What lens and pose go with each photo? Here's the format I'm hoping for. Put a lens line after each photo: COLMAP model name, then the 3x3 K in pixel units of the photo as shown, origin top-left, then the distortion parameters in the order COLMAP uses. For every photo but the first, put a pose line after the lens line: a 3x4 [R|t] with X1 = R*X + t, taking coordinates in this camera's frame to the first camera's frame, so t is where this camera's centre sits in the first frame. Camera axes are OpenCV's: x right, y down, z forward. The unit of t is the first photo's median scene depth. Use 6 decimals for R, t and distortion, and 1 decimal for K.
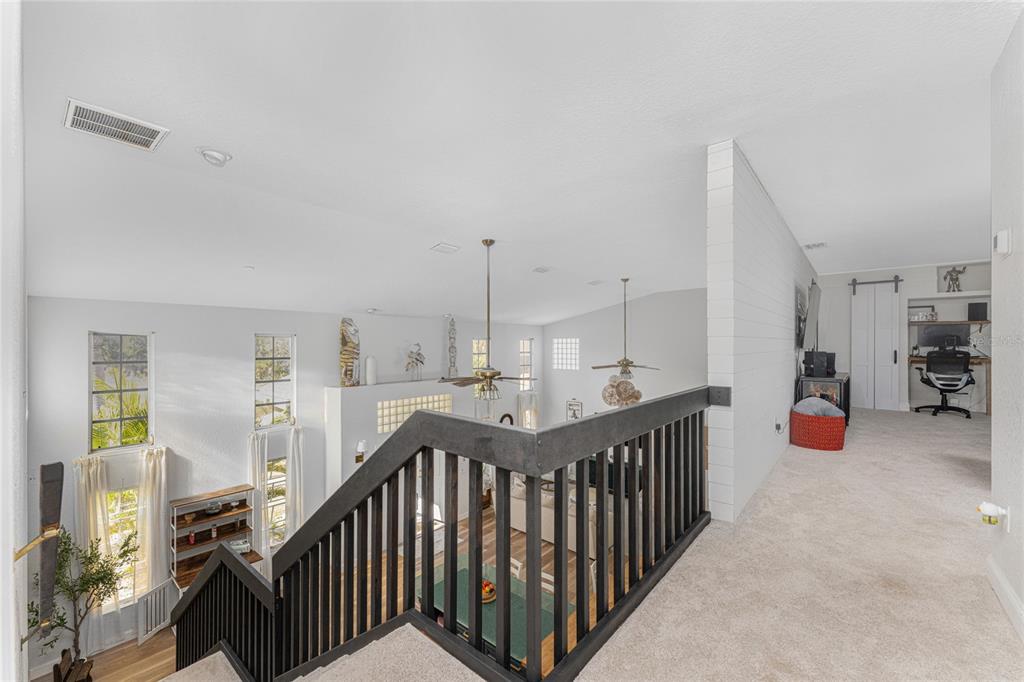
lens RADIAL K [[427.3, 0, 508.5], [0, 427.3, 343.2], [0, 0, 1]] dist [-0.000900, 0.000807]
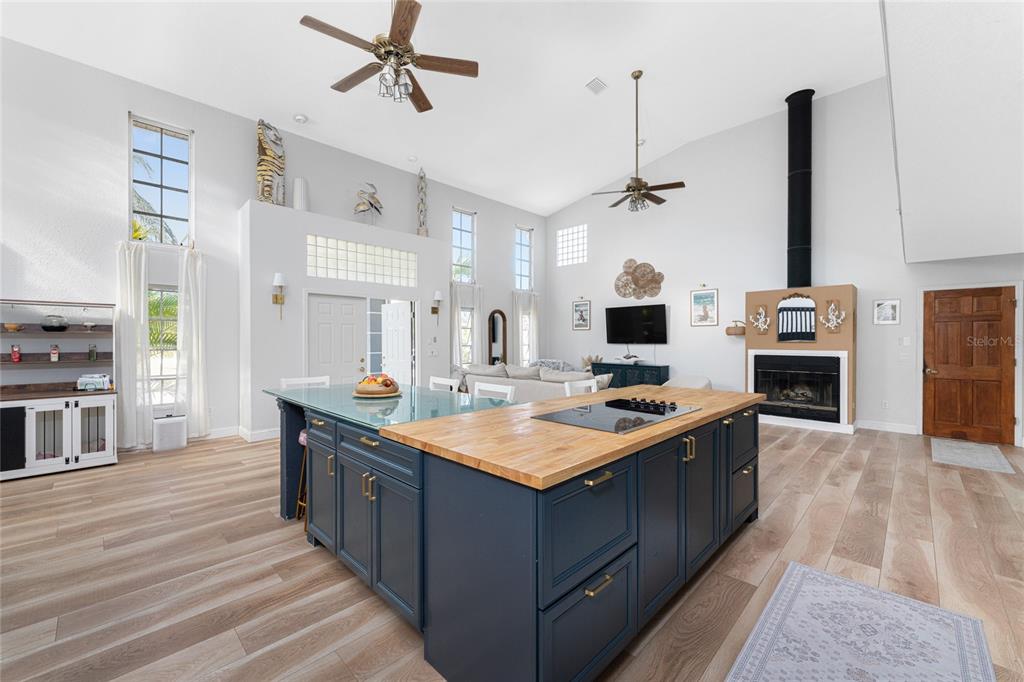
lens RADIAL K [[427.3, 0, 509.4], [0, 427.3, 344.0], [0, 0, 1]] dist [-0.000900, 0.000807]
pose [[0.997658, 0.002438, -0.068359, 0.112078], [-0.002250, 0.999993, 0.002830, 0.341054], [0.068365, -0.002670, 0.997657, 0.262745]]
